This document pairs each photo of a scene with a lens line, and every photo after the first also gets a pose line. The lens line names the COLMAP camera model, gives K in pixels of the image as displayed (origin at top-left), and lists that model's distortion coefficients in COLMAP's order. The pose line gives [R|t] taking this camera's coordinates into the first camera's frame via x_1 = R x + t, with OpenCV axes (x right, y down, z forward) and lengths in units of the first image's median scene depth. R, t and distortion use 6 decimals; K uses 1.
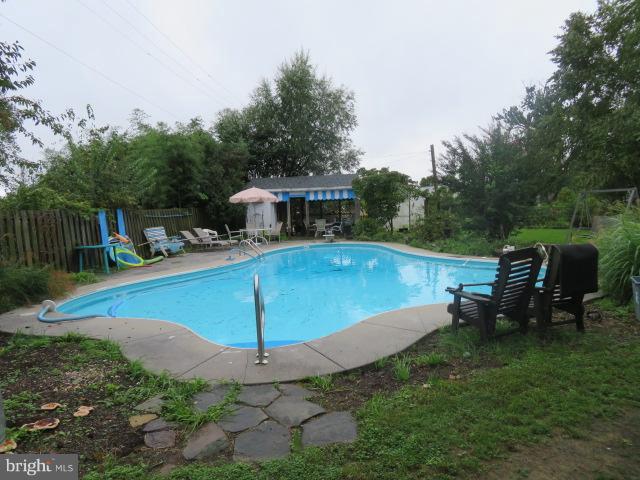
lens RADIAL K [[465.9, 0, 323.9], [0, 465.9, 234.2], [0, 0, 1]] dist [0.007199, -0.009220]
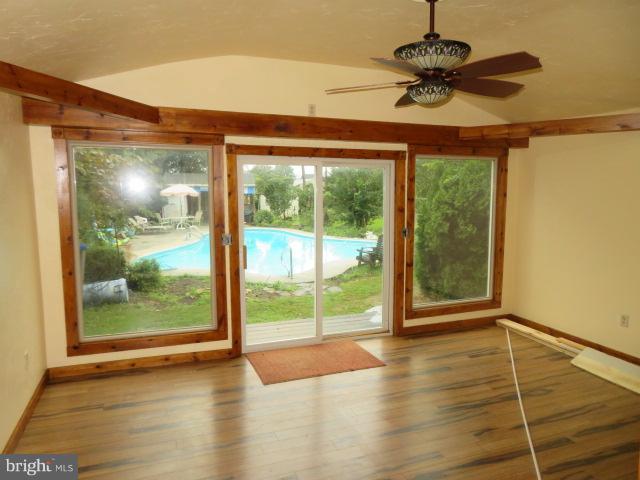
lens RADIAL K [[465.9, 0, 319.8], [0, 465.9, 237.4], [0, 0, 1]] dist [0.007199, -0.009220]
pose [[0.951521, 0.001331, 0.307582, -0.269103], [-0.013941, 0.999150, 0.038802, -0.015132], [-0.307269, -0.041209, 0.950730, -0.501628]]
